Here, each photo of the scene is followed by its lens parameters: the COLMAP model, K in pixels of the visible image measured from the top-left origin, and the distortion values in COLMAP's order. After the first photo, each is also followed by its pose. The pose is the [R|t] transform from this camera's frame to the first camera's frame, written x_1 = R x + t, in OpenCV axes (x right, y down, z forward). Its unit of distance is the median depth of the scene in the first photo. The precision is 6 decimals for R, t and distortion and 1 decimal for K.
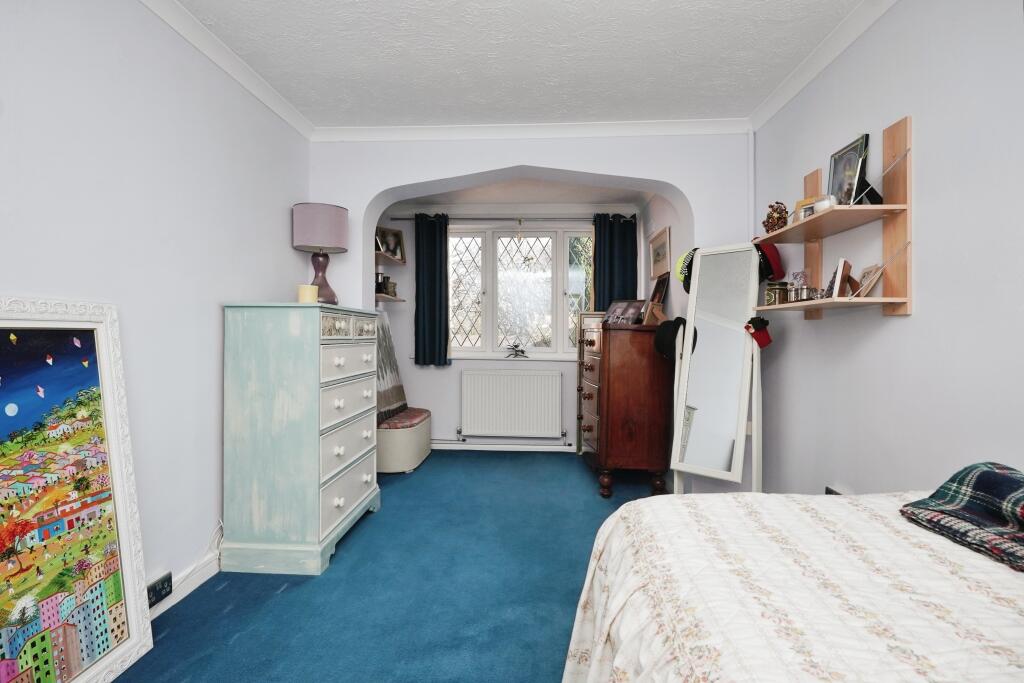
lens RADIAL K [[526.6, 0, 510.9], [0, 526.6, 339.1], [0, 0, 1]] dist [0.000062, 0.000121]
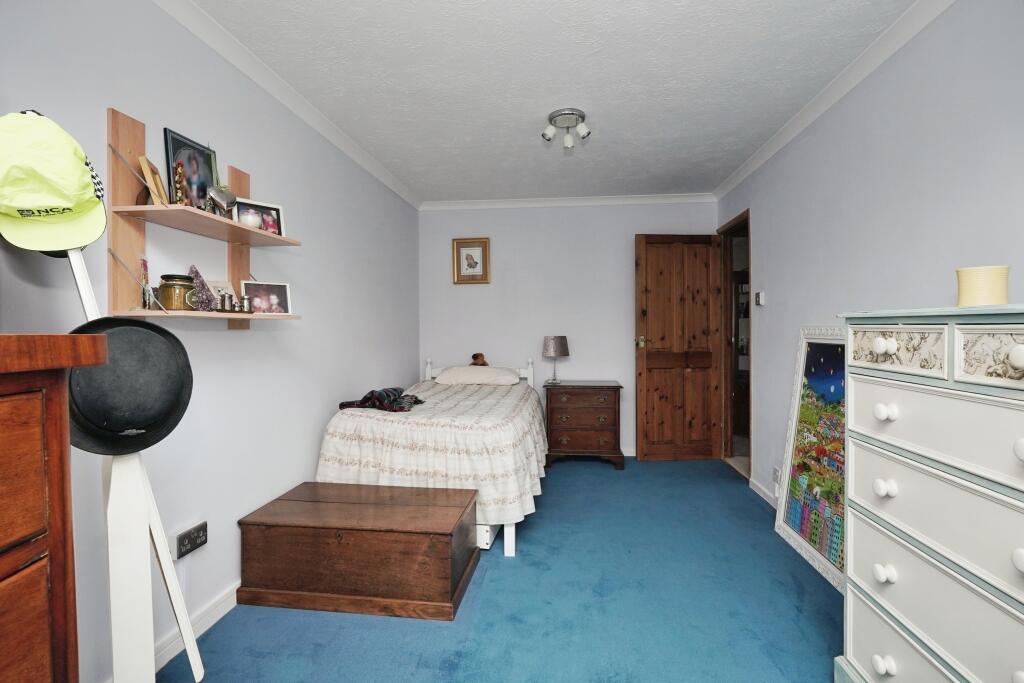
lens RADIAL K [[526.6, 0, 511.1], [0, 526.6, 339.4], [0, 0, 1]] dist [0.000062, 0.000121]
pose [[-0.998720, -0.003826, 0.050432, 0.054024], [-0.002835, 0.999802, 0.019709, -0.048489], [-0.050497, 0.019540, -0.998533, 1.938858]]
